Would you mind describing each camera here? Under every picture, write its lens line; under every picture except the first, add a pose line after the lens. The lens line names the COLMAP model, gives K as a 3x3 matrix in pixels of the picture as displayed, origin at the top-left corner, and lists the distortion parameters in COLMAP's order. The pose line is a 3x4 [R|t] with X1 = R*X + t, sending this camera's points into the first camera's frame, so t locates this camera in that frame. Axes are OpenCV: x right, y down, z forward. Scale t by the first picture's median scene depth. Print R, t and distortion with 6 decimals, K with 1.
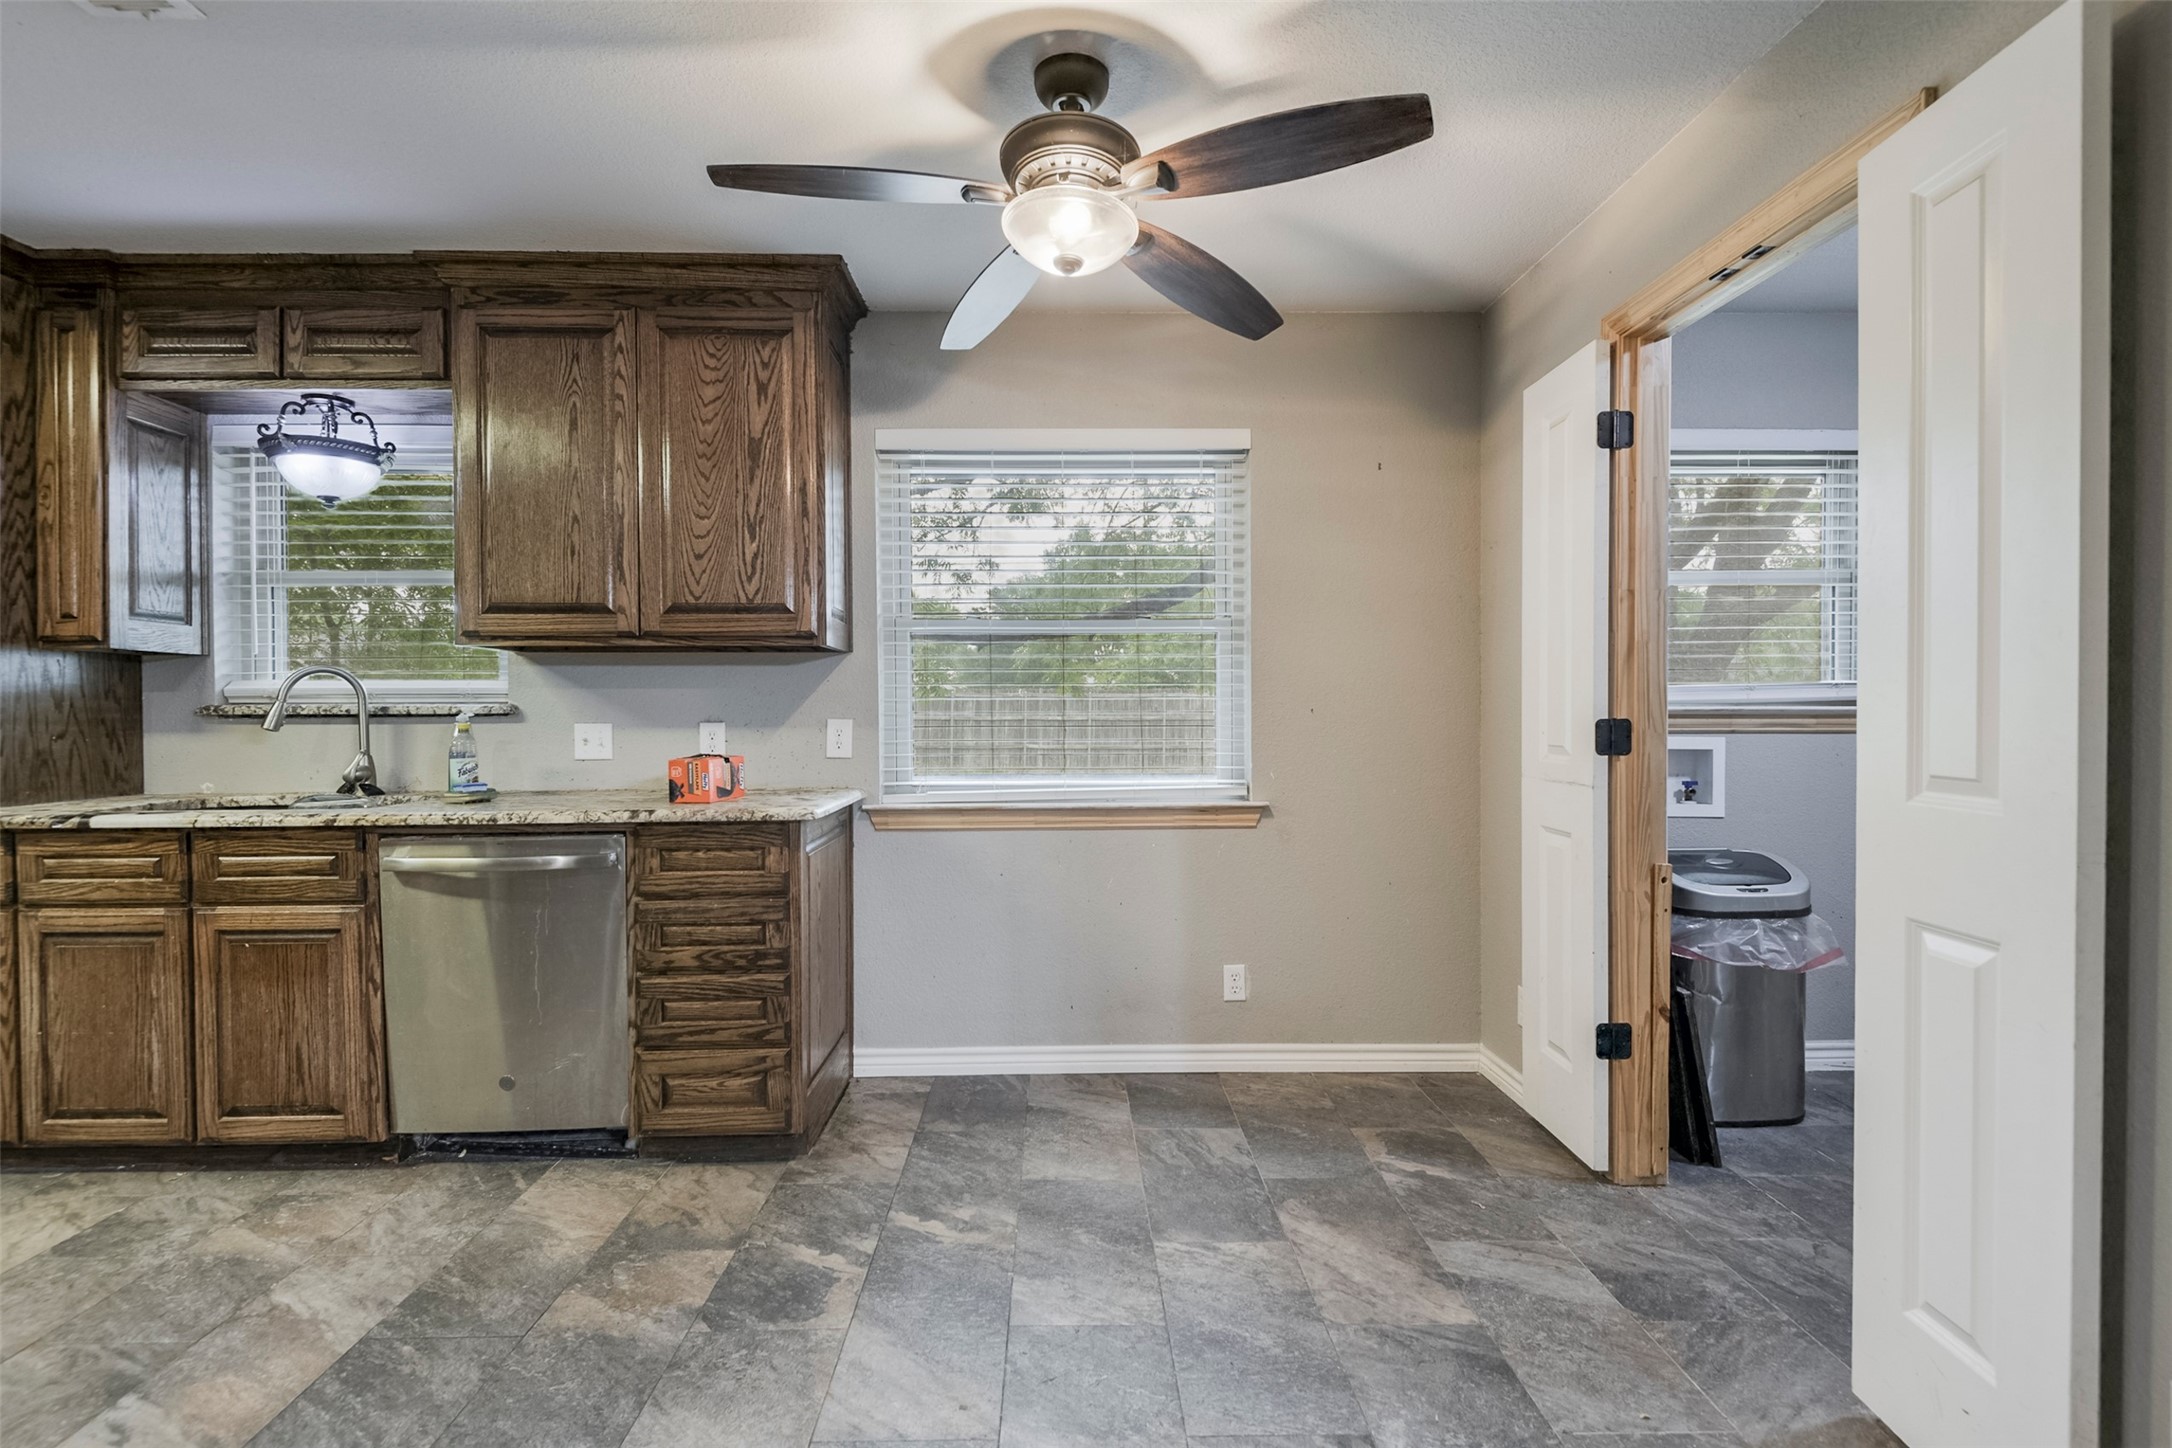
lens RADIAL K [[1043.1, 0, 1126.0], [0, 1043.1, 729.5], [0, 0, 1]] dist [-0.009573, -0.005385]
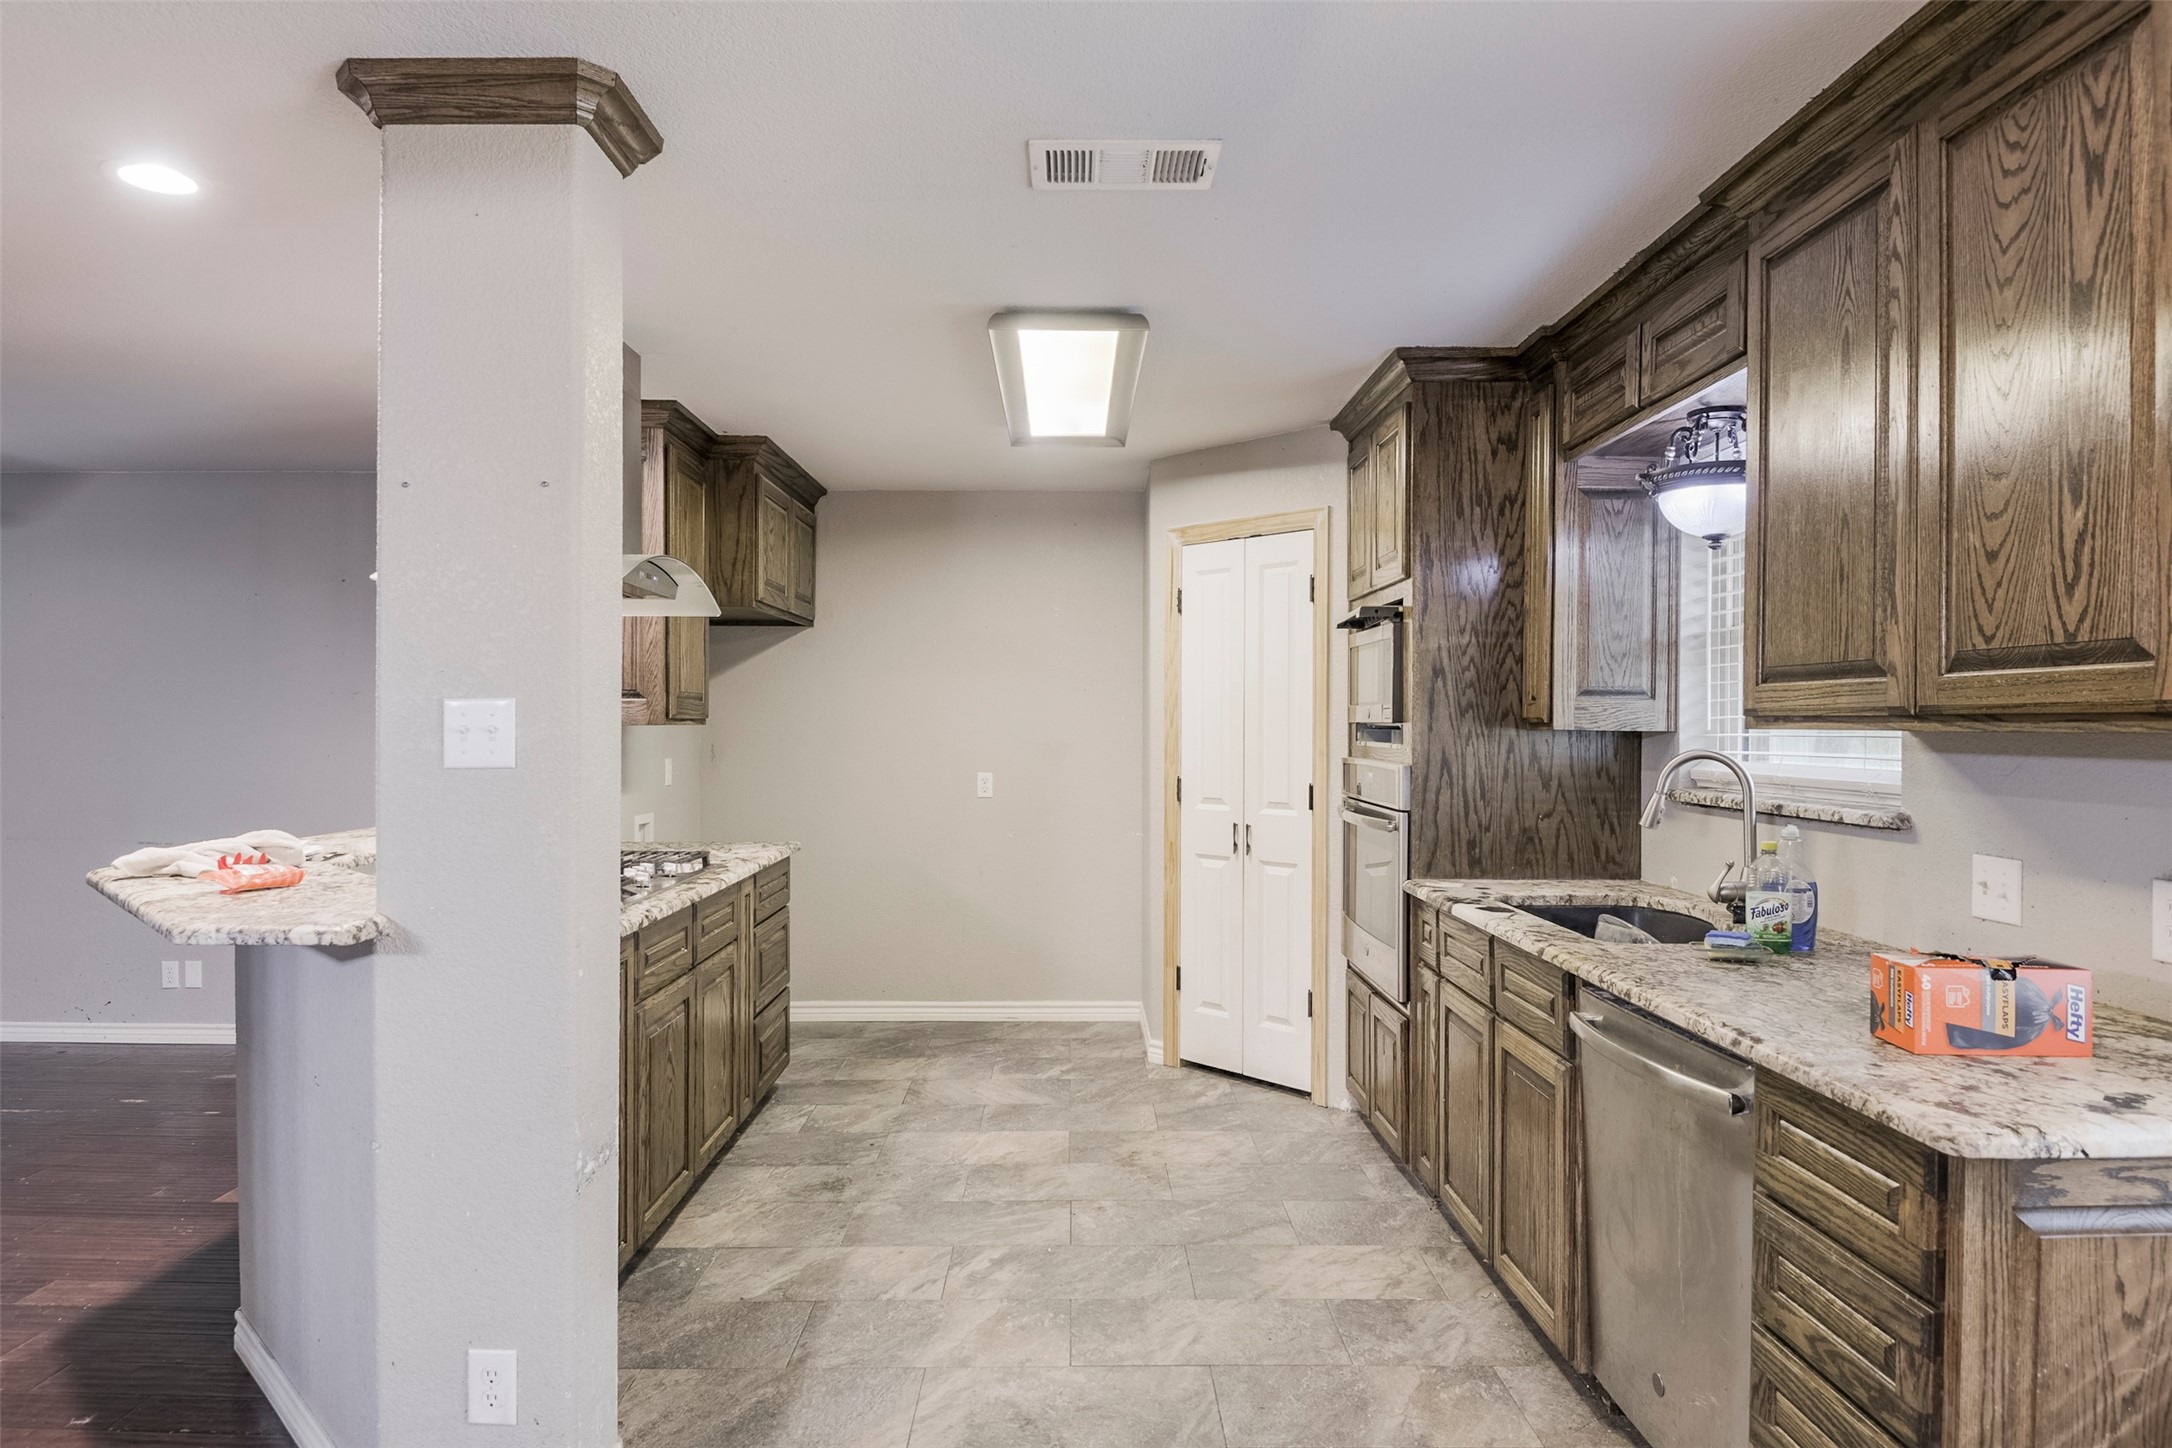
lens RADIAL K [[1235.5, 0, 1083.4], [0, 1235.5, 723.8], [0, 0, 1]] dist [-0.021385, -0.005124]
pose [[-0.042751, 0.003000, -0.999081, 0.198627], [-0.025896, 0.999656, 0.004110, -0.077570], [0.998750, 0.026048, -0.042659, 0.599169]]
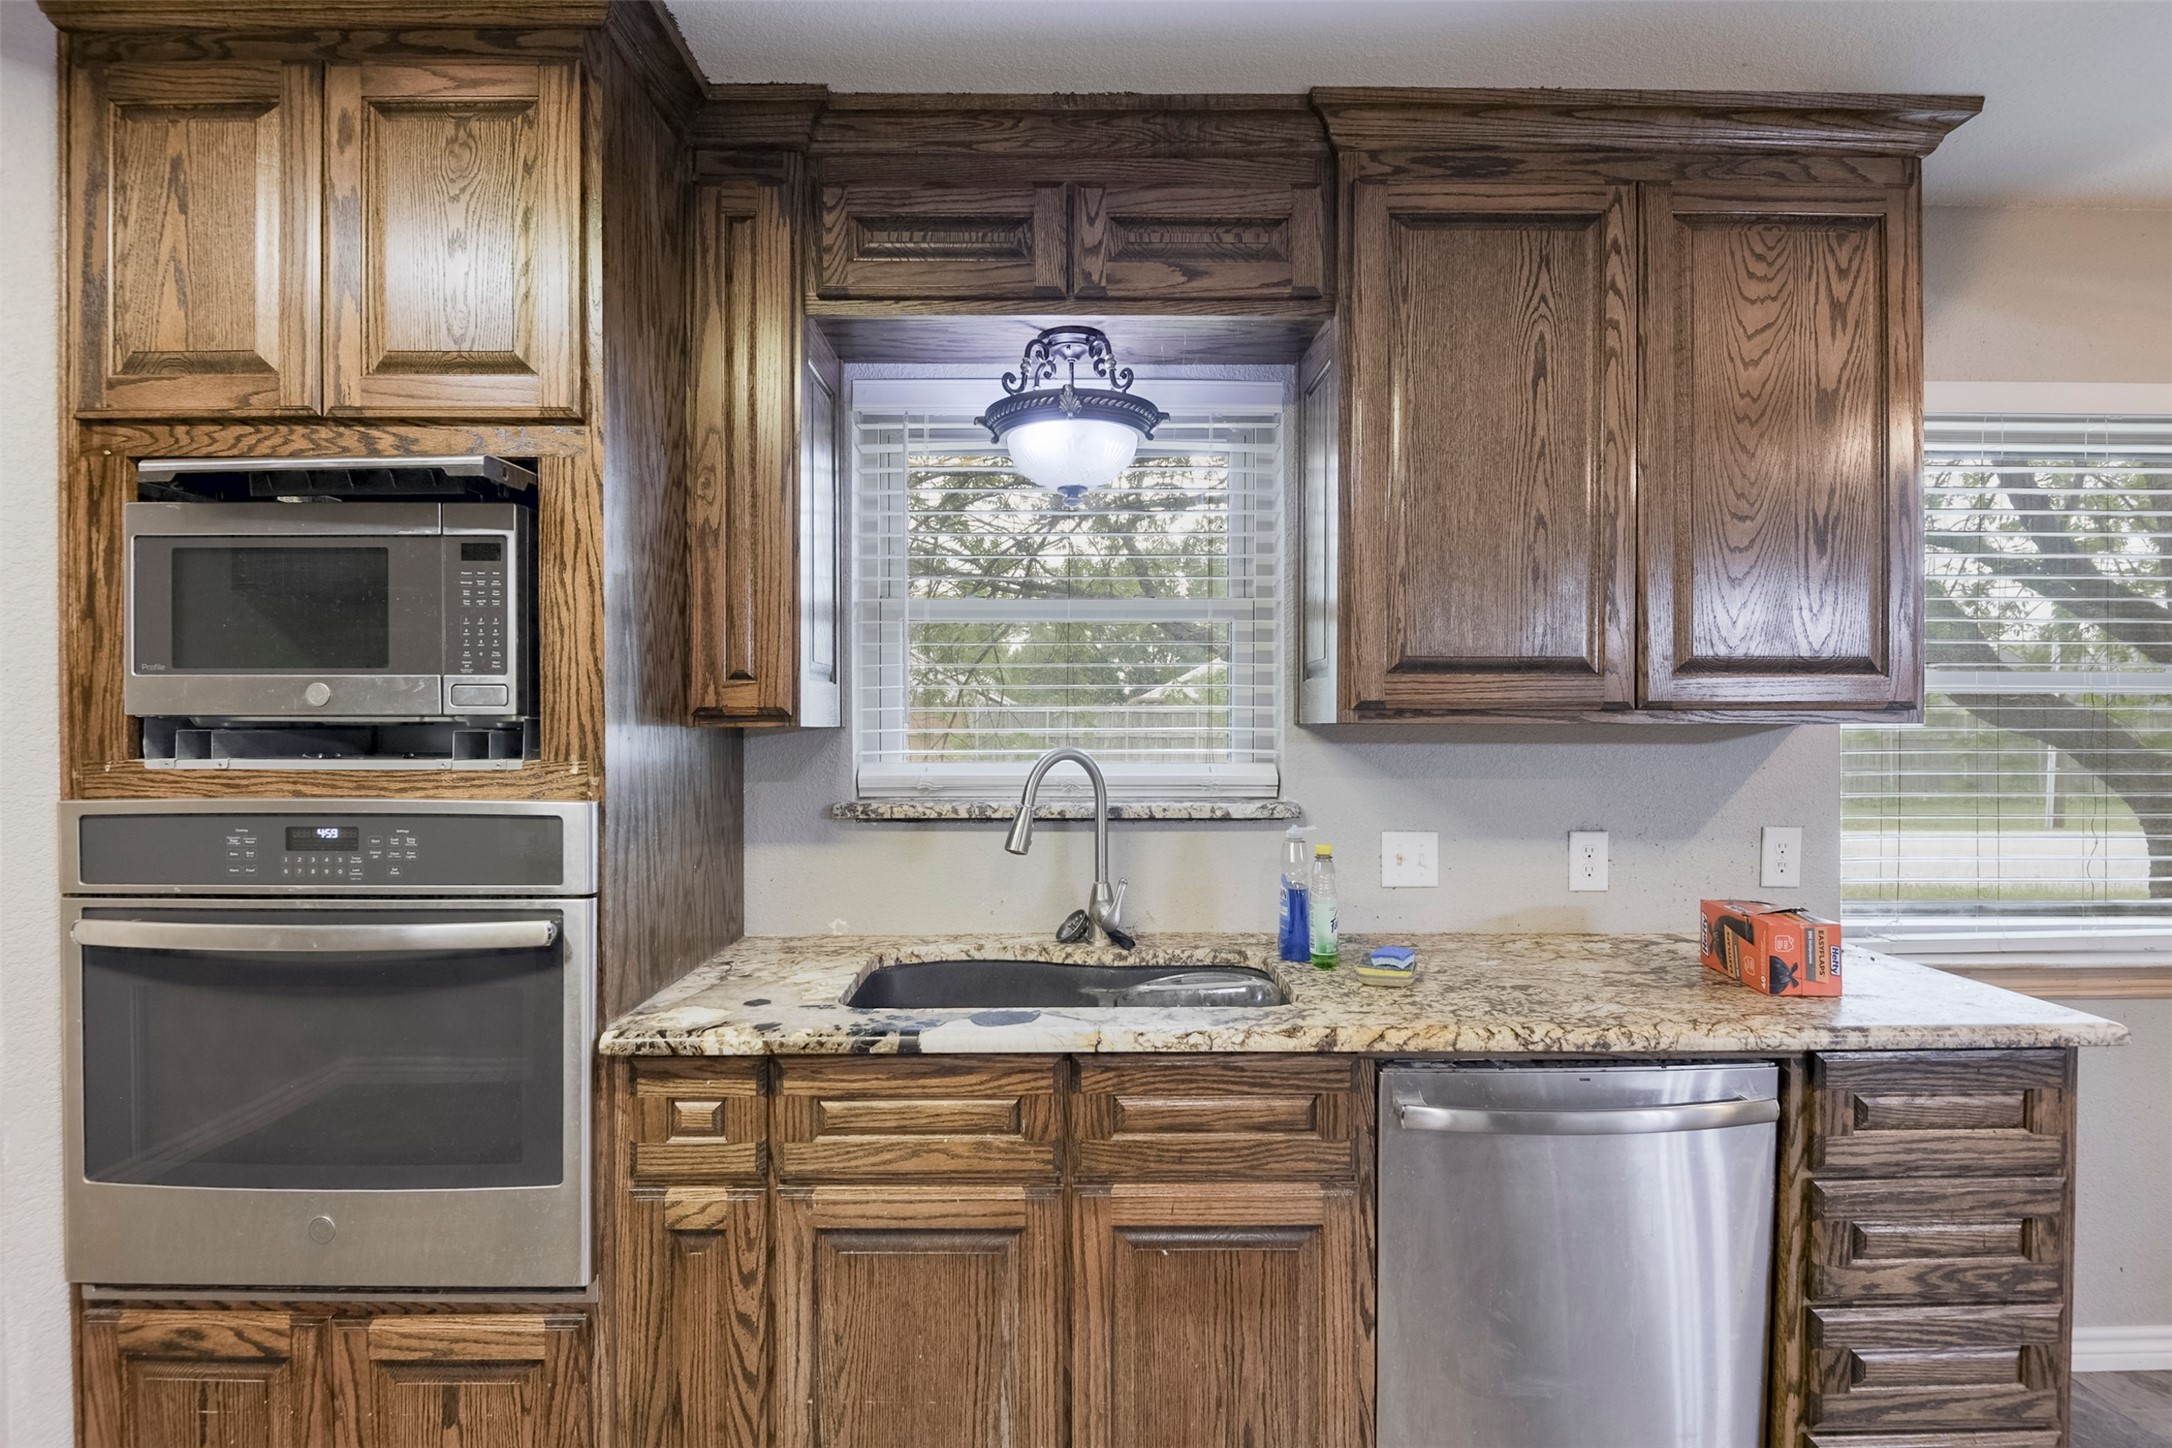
lens RADIAL K [[1082.2, 0, 1081.3], [0, 1082.2, 730.4], [0, 0, 1]] dist [-0.004855, -0.004659]
pose [[0.998742, 0.005469, -0.049850, -0.779879], [-0.005943, 0.999939, -0.009360, -0.070775], [0.049795, 0.009645, 0.998713, 0.347054]]
